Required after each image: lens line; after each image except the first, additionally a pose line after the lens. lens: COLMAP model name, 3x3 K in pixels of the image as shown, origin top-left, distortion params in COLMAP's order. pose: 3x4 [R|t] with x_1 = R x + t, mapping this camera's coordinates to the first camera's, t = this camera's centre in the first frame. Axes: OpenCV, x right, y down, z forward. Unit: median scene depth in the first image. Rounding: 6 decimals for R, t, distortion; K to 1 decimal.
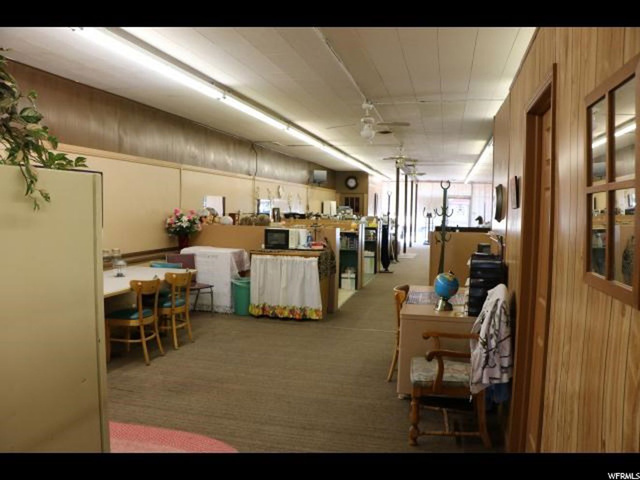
lens RADIAL K [[519.5, 0, 320.3], [0, 519.5, 239.8], [0, 0, 1]] dist [-0.121793, 0.060883]
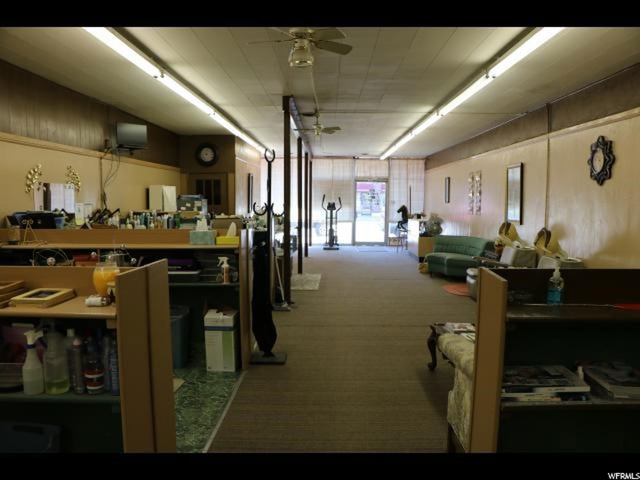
lens RADIAL K [[519.5, 0, 320.8], [0, 519.5, 240.5], [0, 0, 1]] dist [-0.121793, 0.060883]
pose [[0.975430, -0.035250, 0.217472, 0.059544], [0.030577, 0.999224, 0.024815, -0.025138], [-0.218178, -0.017555, 0.975751, 0.429078]]
